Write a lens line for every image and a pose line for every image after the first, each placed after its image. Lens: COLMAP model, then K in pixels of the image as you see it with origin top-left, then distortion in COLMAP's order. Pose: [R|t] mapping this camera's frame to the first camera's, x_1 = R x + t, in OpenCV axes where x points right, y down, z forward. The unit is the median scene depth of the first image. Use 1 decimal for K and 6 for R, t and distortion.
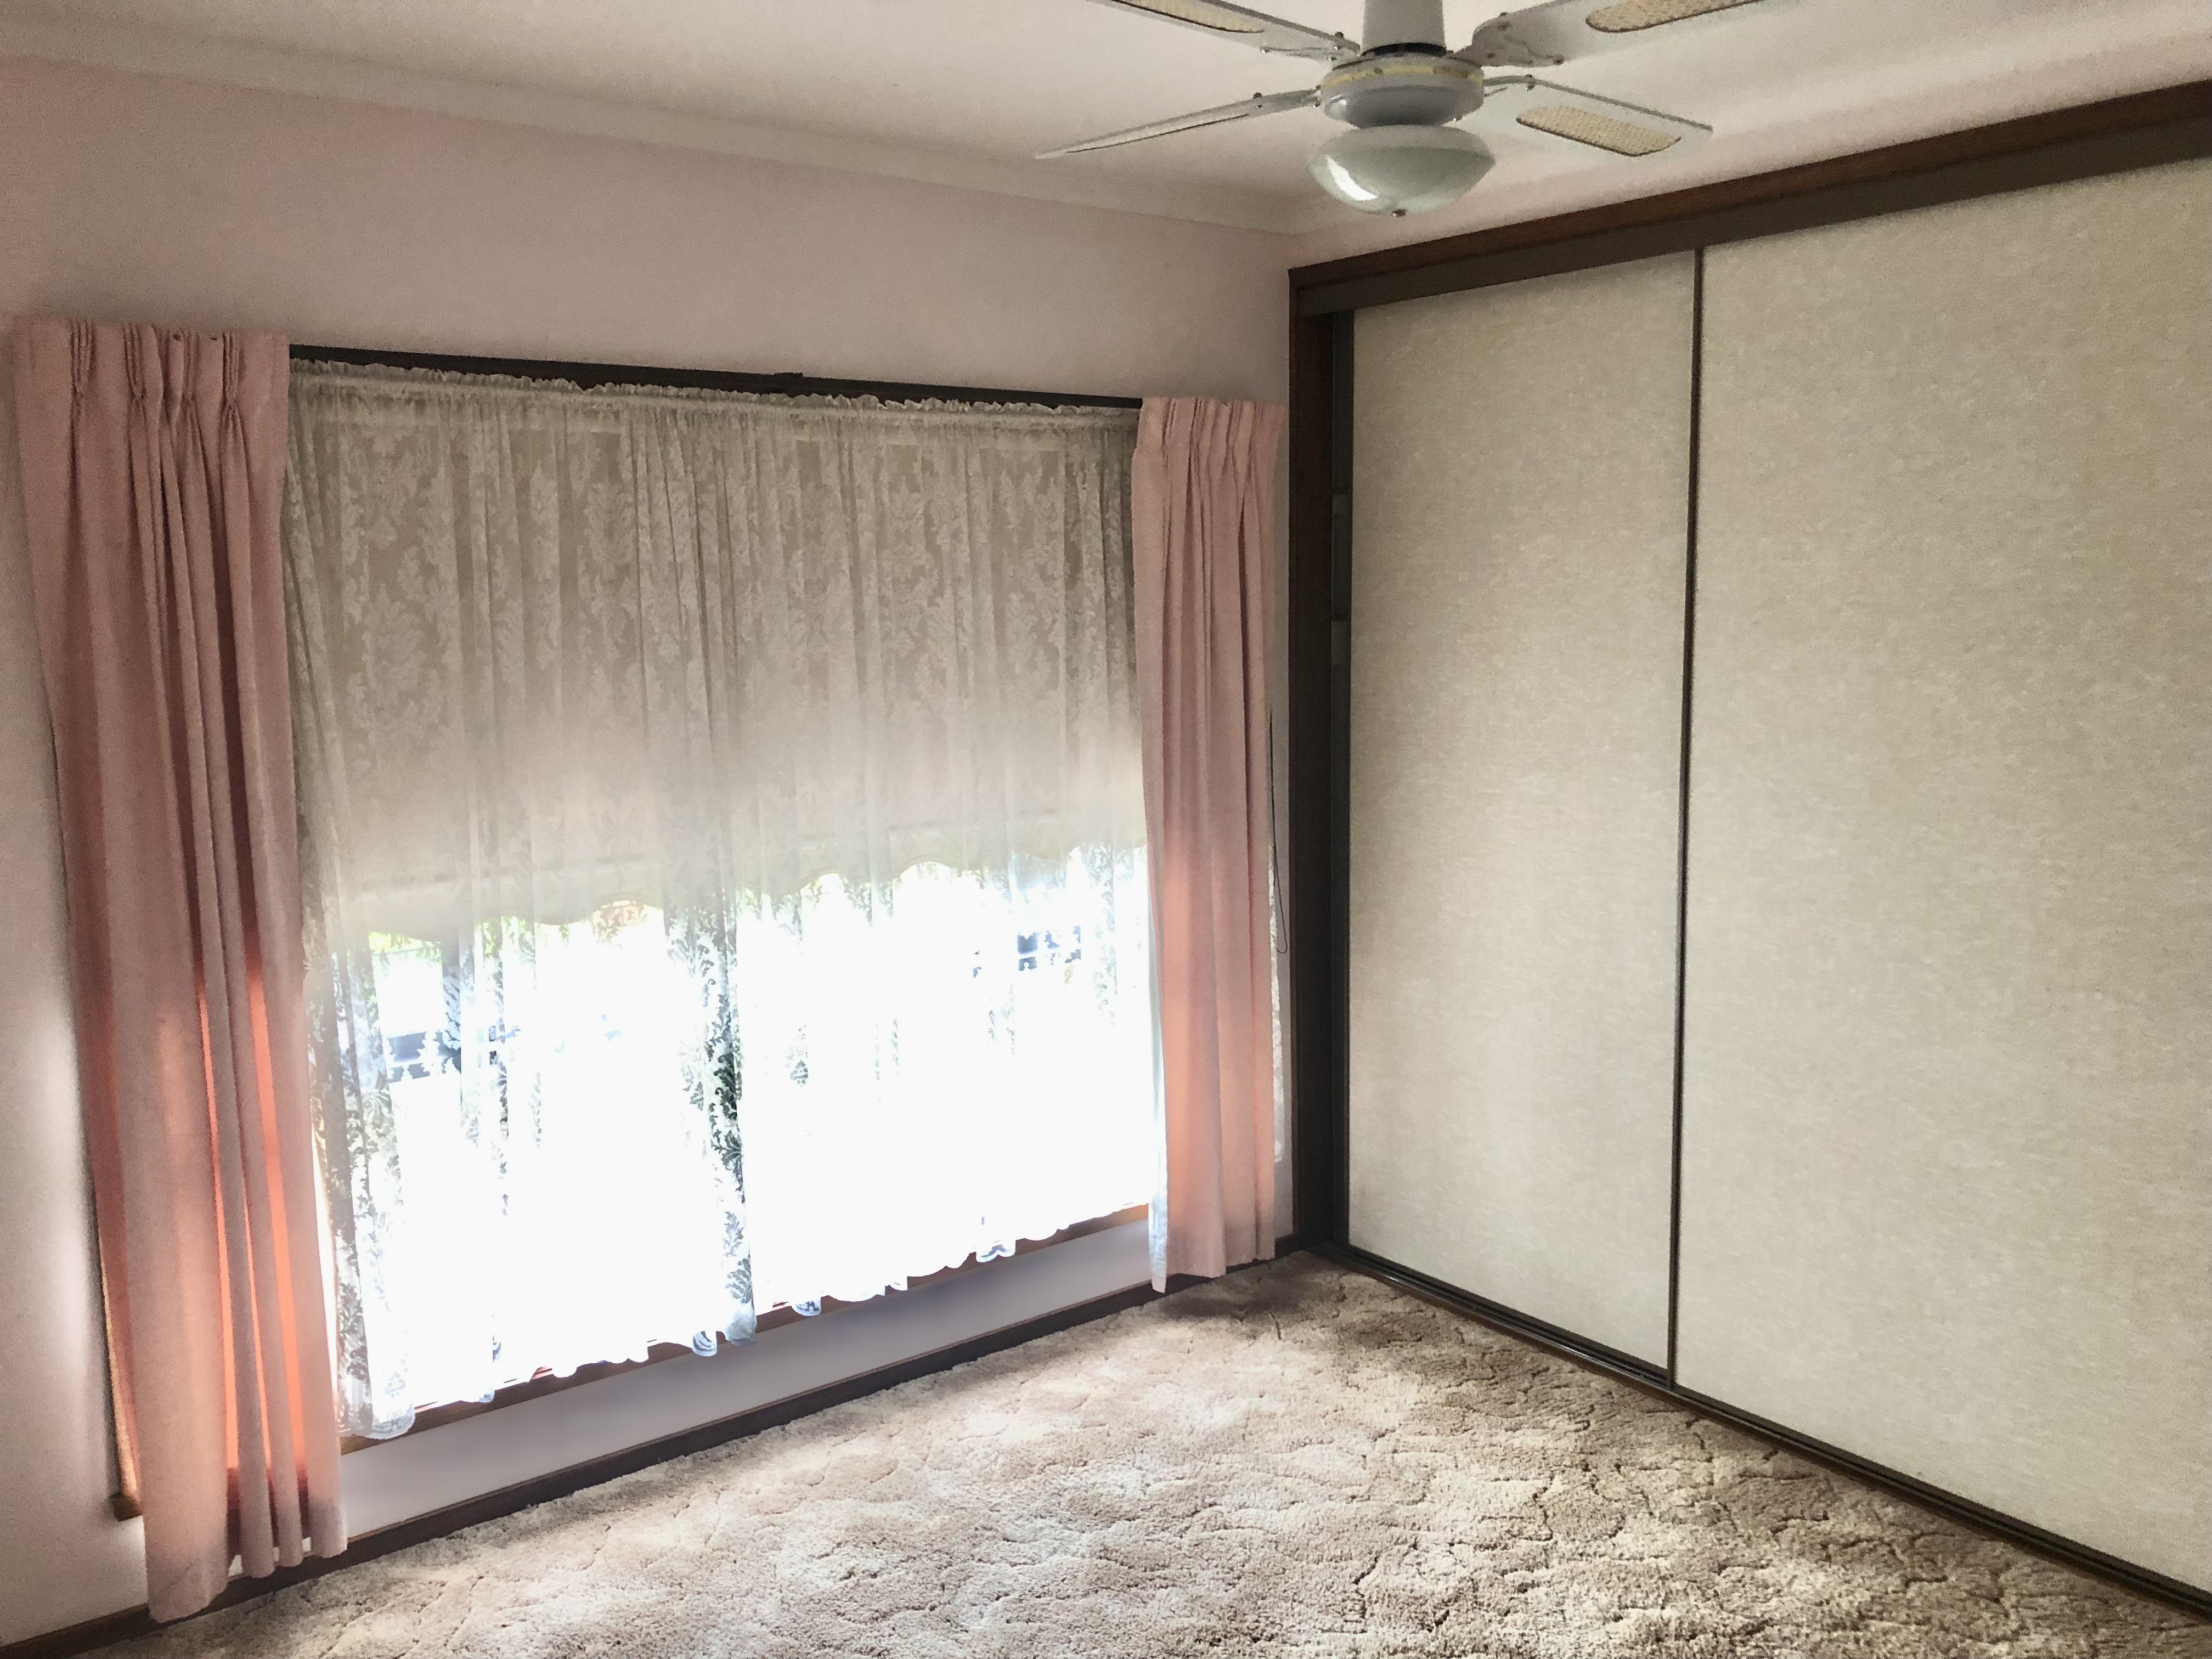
lens RADIAL K [[1830.7, 0, 1106.0], [0, 1830.7, 829.5], [0, 0, 1]] dist [-0.000338, -0.013006]
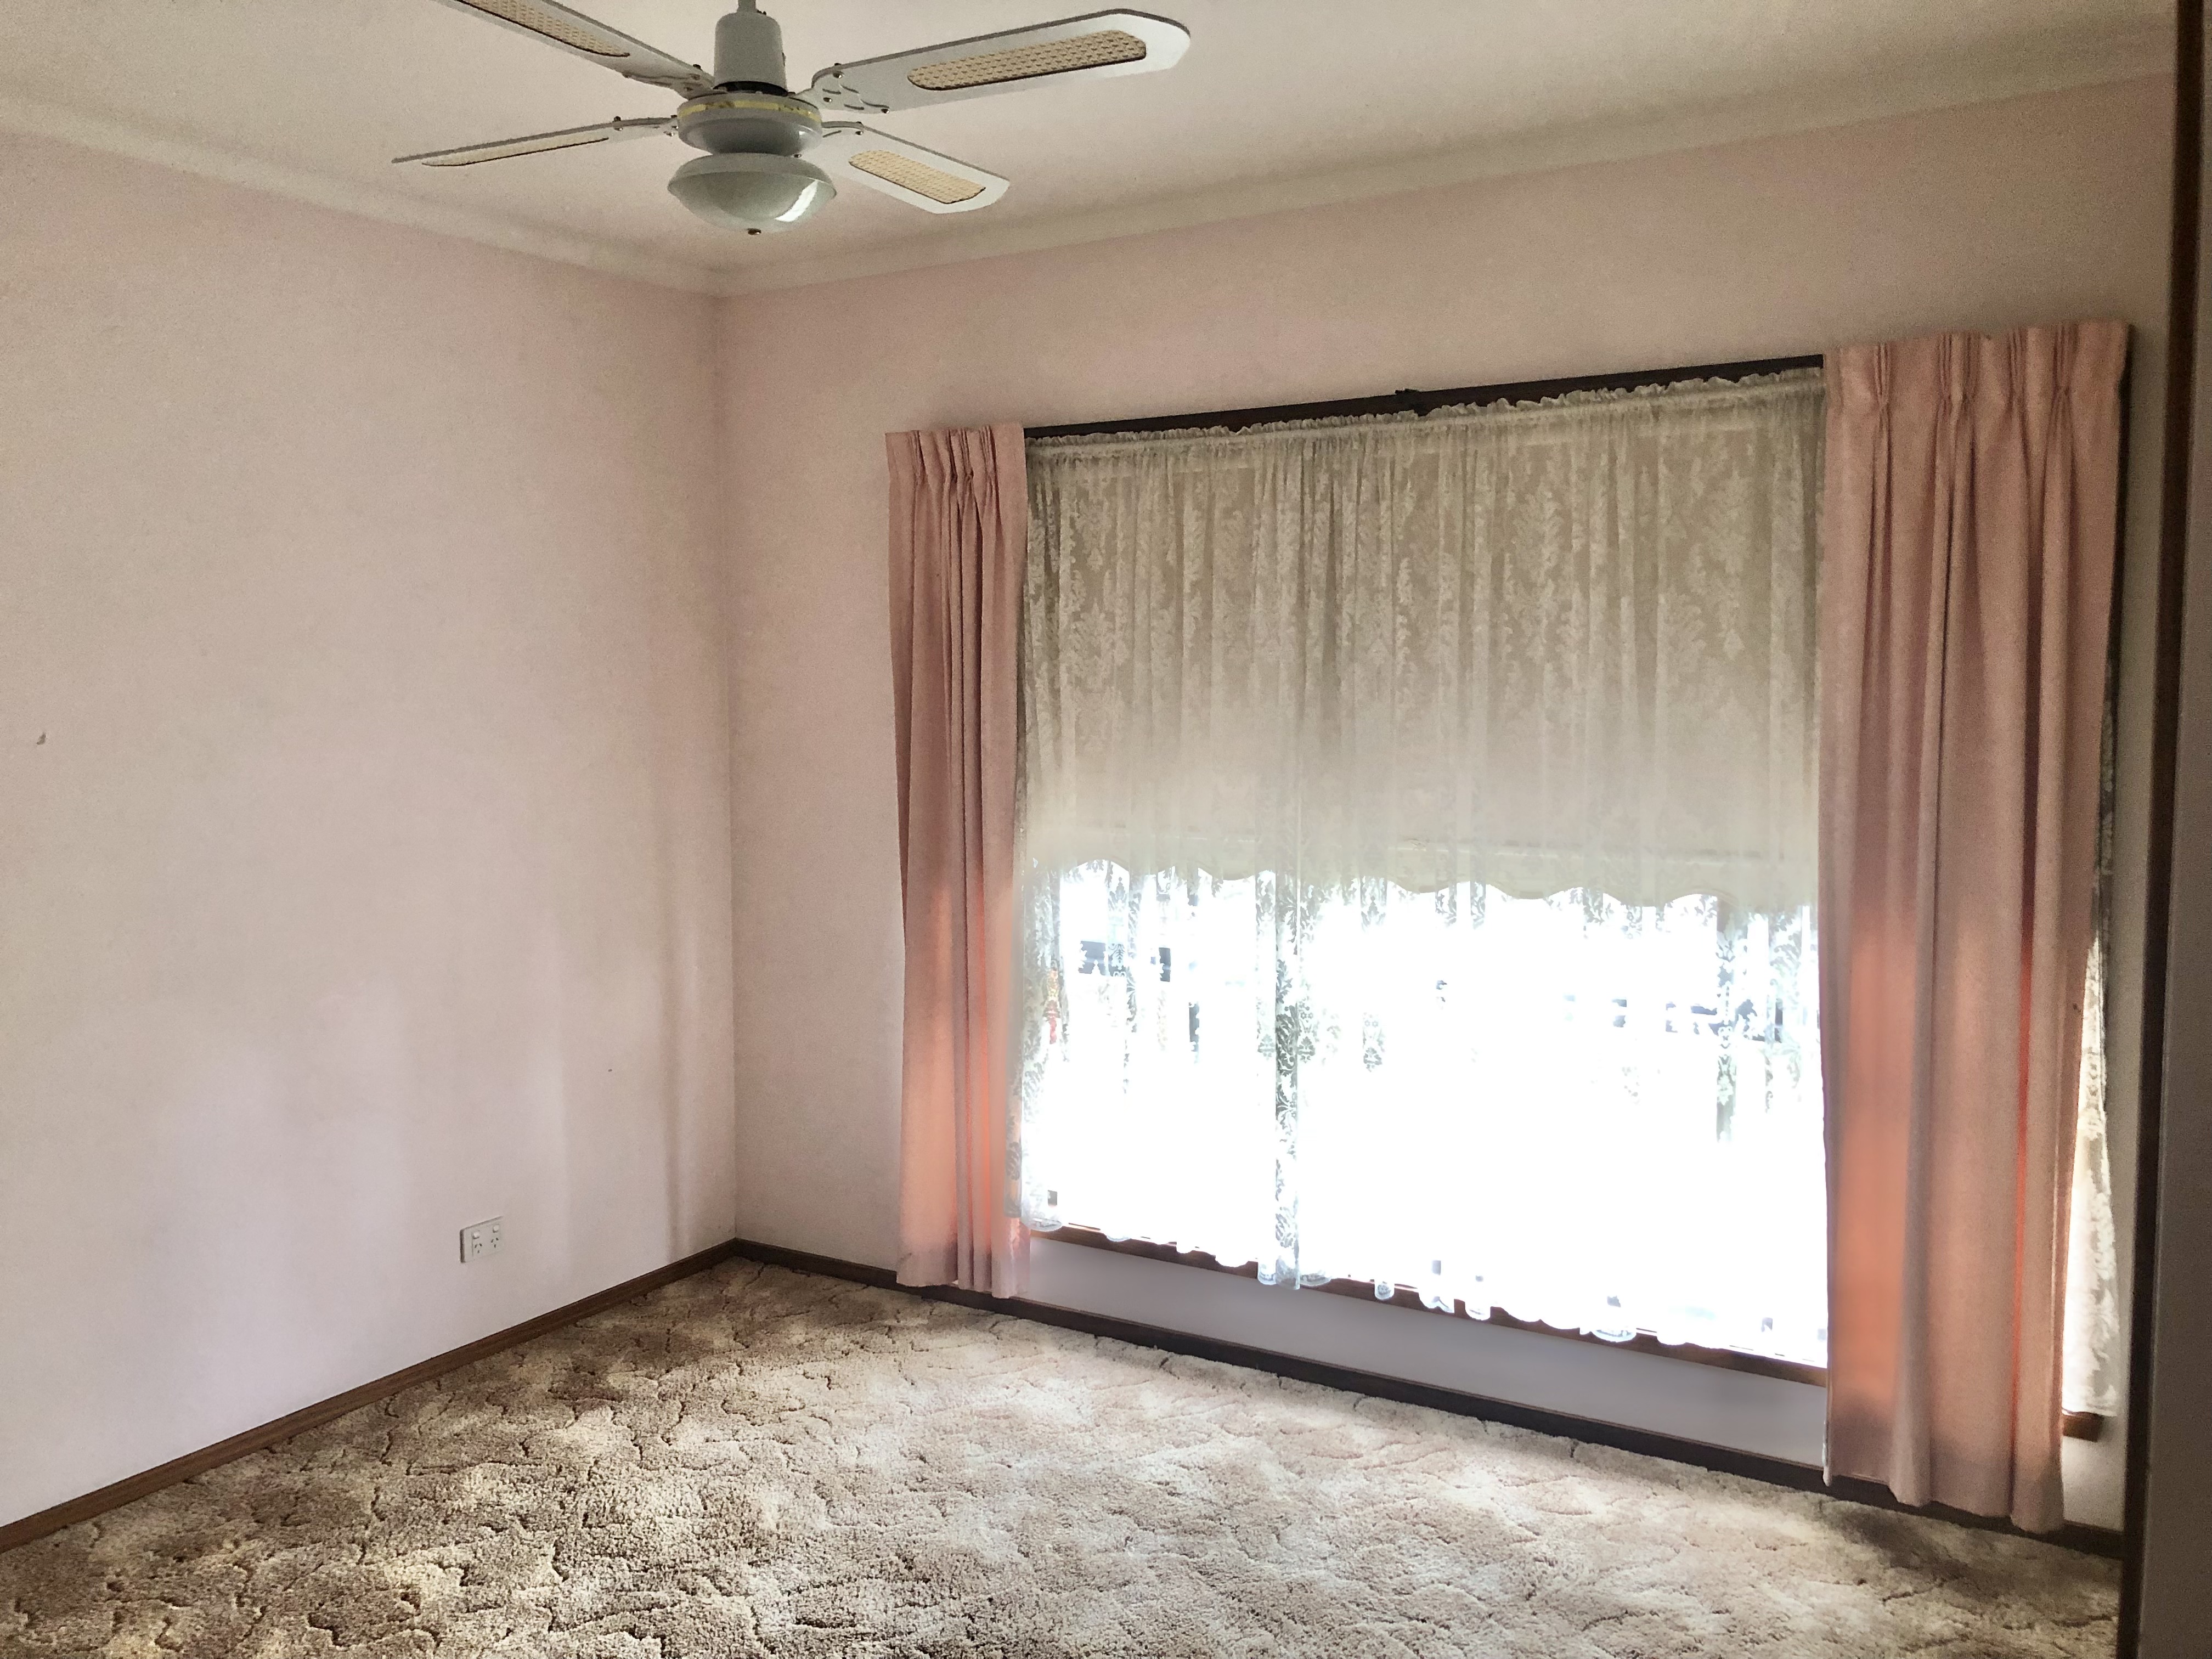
lens RADIAL K [[1830.7, 0, 1106.0], [0, 1830.7, 829.5], [0, 0, 1]] dist [-0.000338, -0.013006]
pose [[0.330352, 0.092756, -0.939289, 0.784640], [-0.123049, 0.990899, 0.054576, -0.036534], [0.935803, 0.097550, 0.338759, 0.513133]]
